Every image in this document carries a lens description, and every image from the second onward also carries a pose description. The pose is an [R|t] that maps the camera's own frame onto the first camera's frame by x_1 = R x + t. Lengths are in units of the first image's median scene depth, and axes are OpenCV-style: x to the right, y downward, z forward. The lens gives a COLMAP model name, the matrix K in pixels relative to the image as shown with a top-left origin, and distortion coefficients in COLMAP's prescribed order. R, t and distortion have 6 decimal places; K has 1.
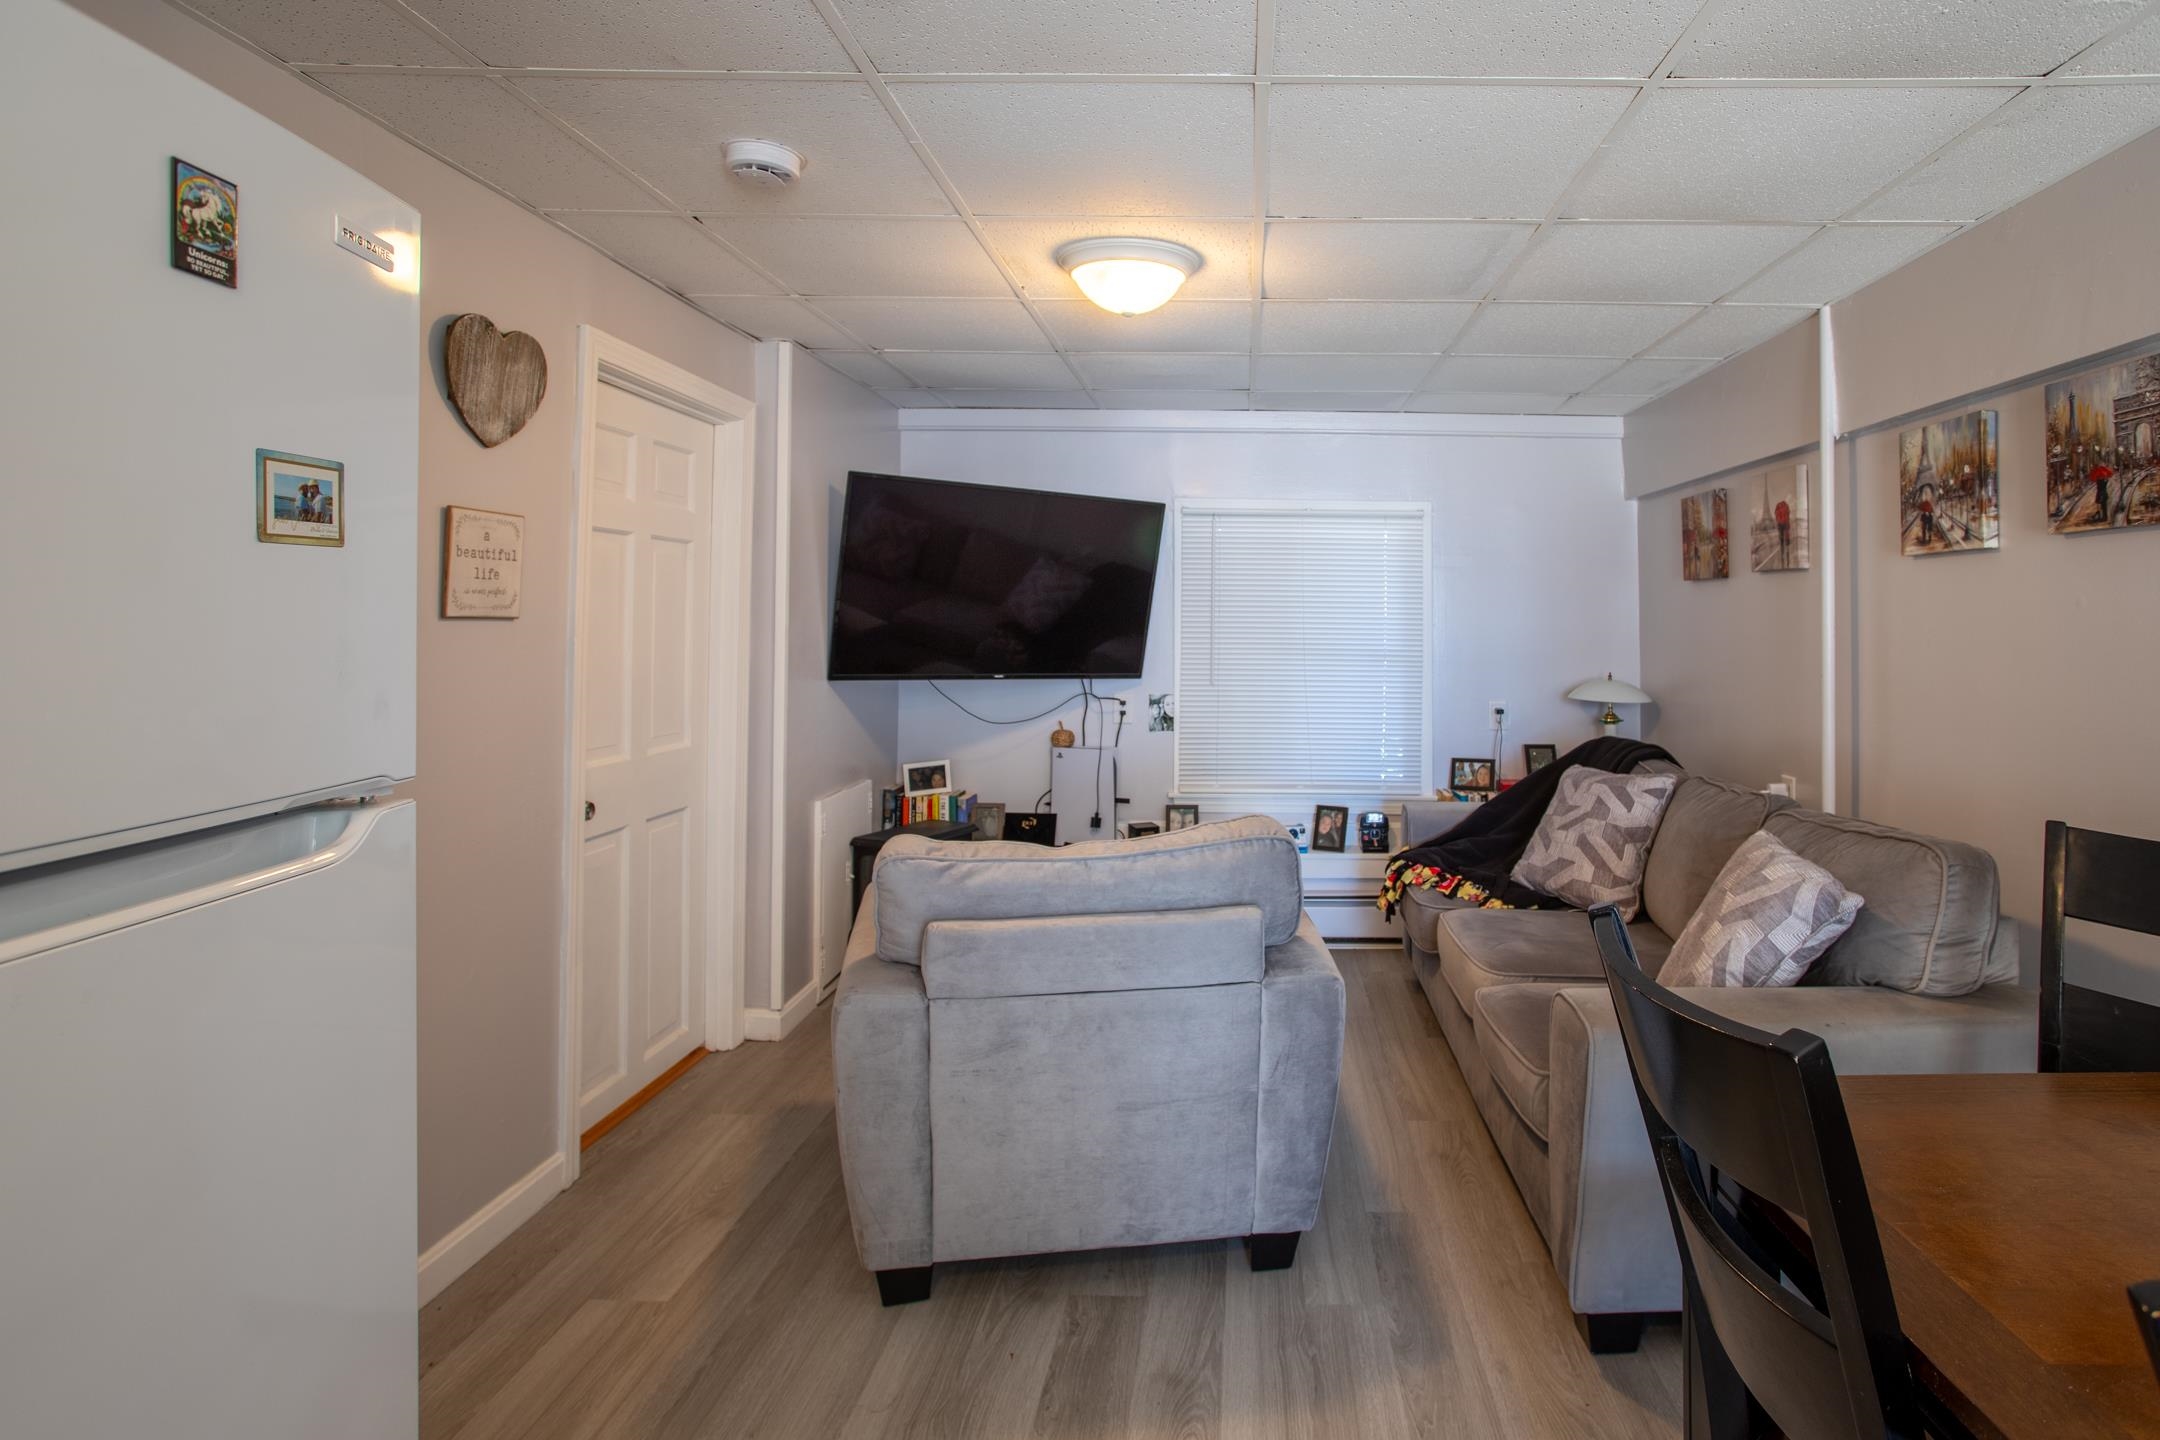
lens RADIAL K [[1069.9, 0, 1077.5], [0, 1069.9, 720.5], [0, 0, 1]] dist [-0.041776, 0.025057]
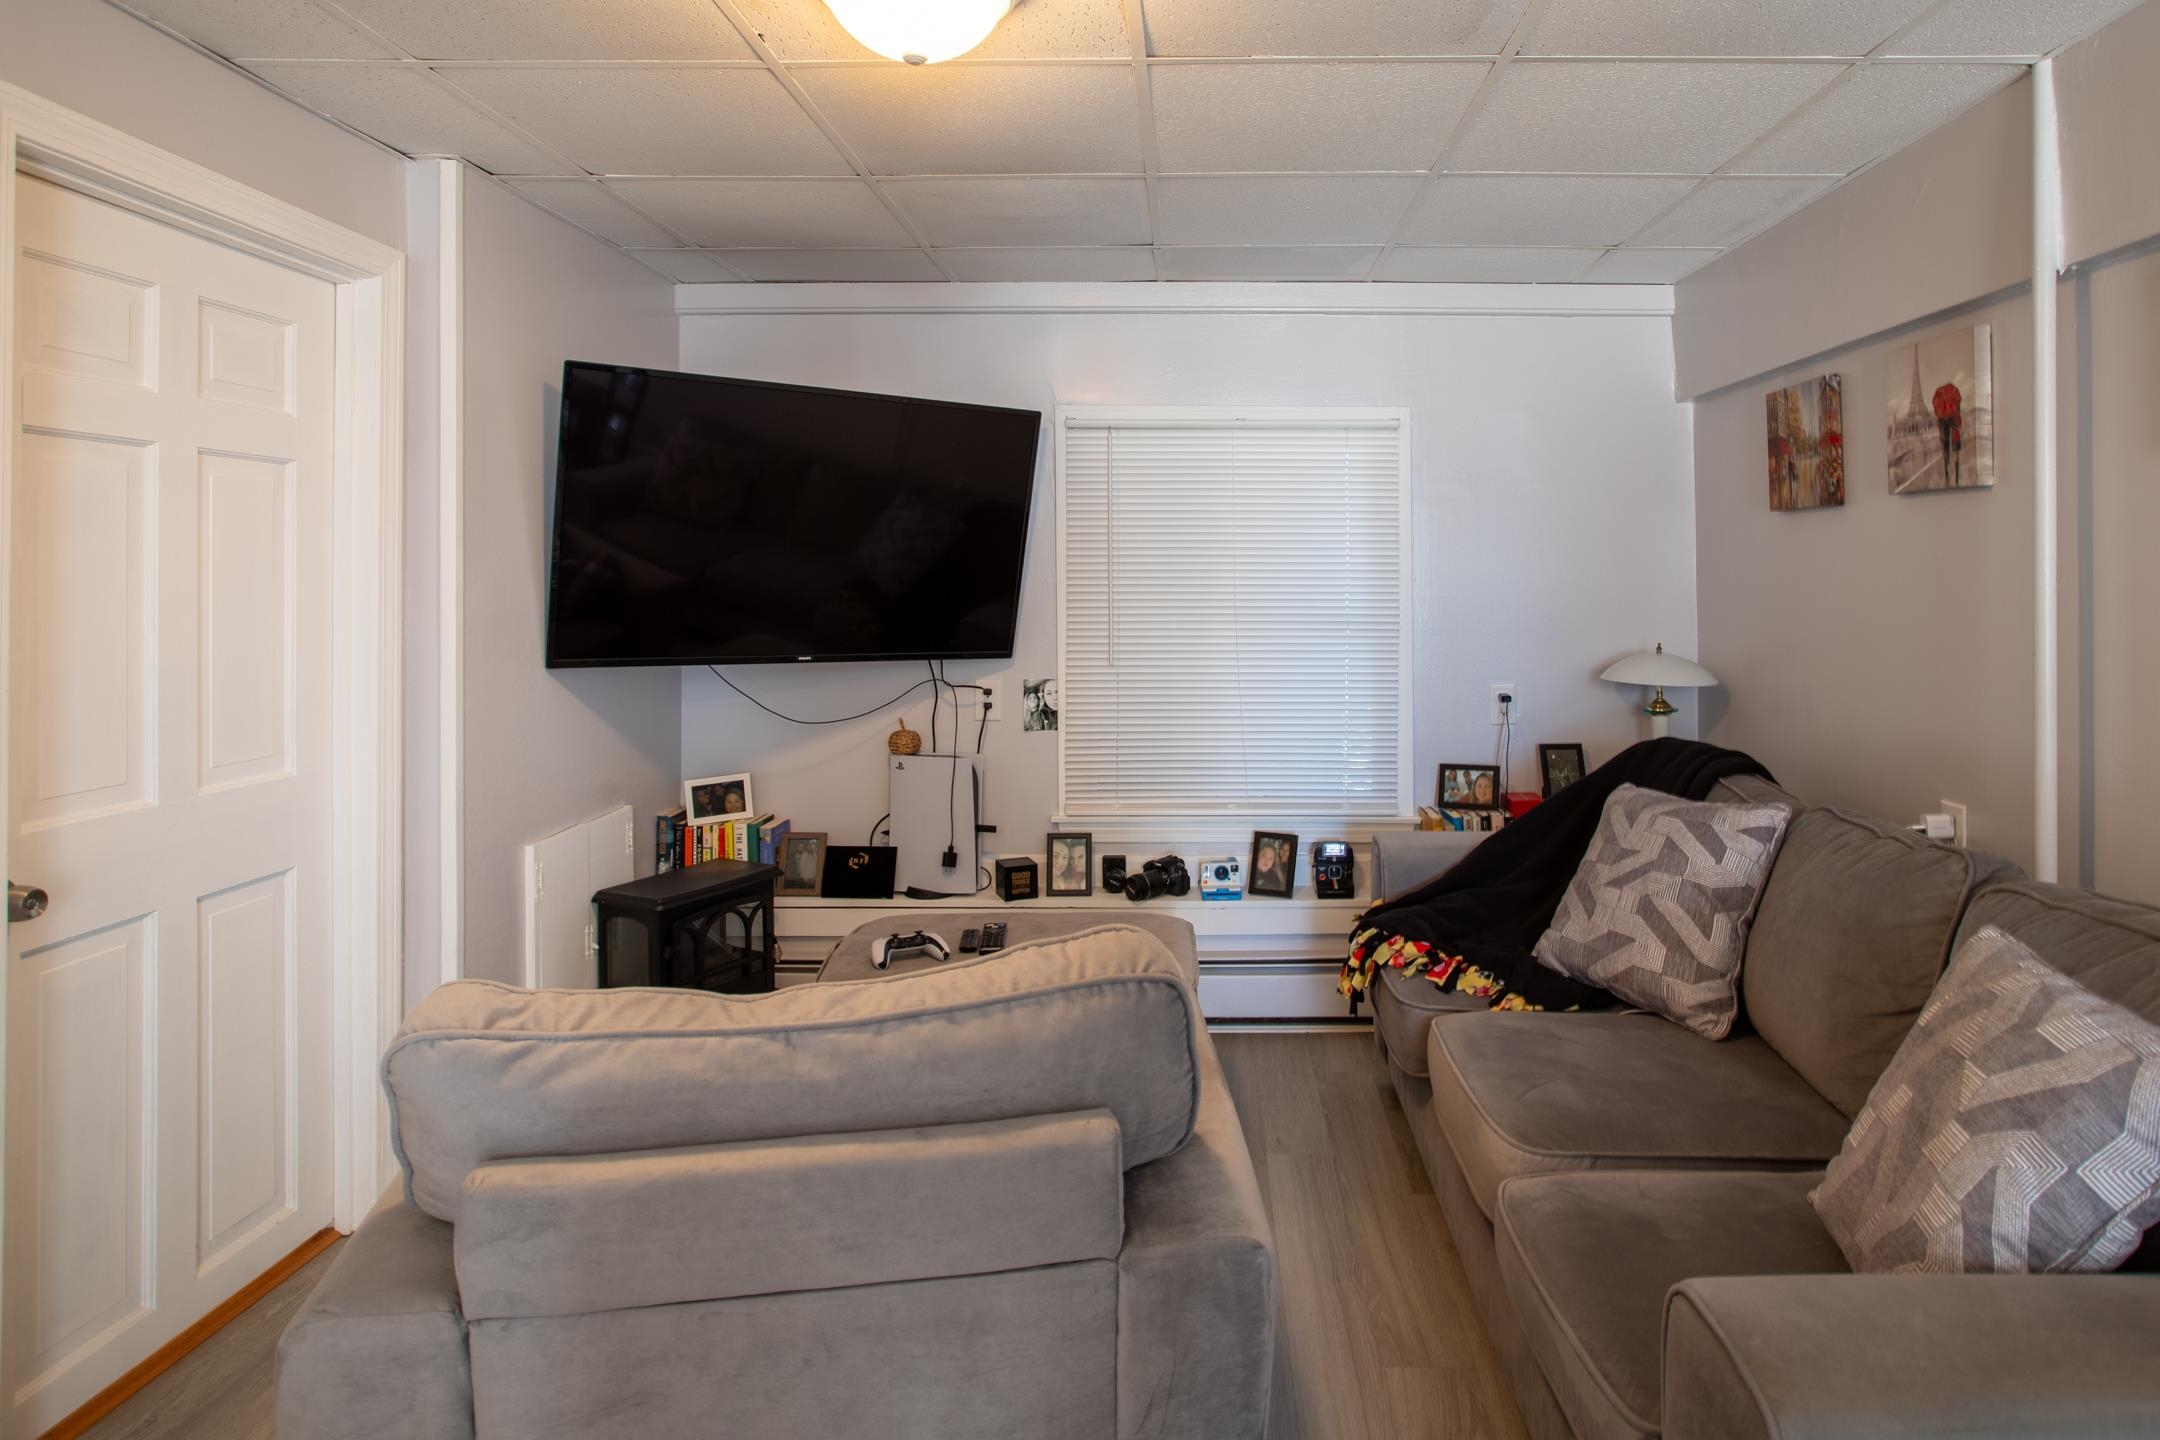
lens RADIAL K [[1069.9, 0, 1096.6], [0, 1069.9, 708.7], [0, 0, 1]] dist [-0.041776, 0.025057]
pose [[0.998712, -0.014683, 0.048567, 0.098571], [0.013278, 0.999488, 0.029114, -0.030142], [-0.048970, -0.028432, 0.998396, 0.338975]]
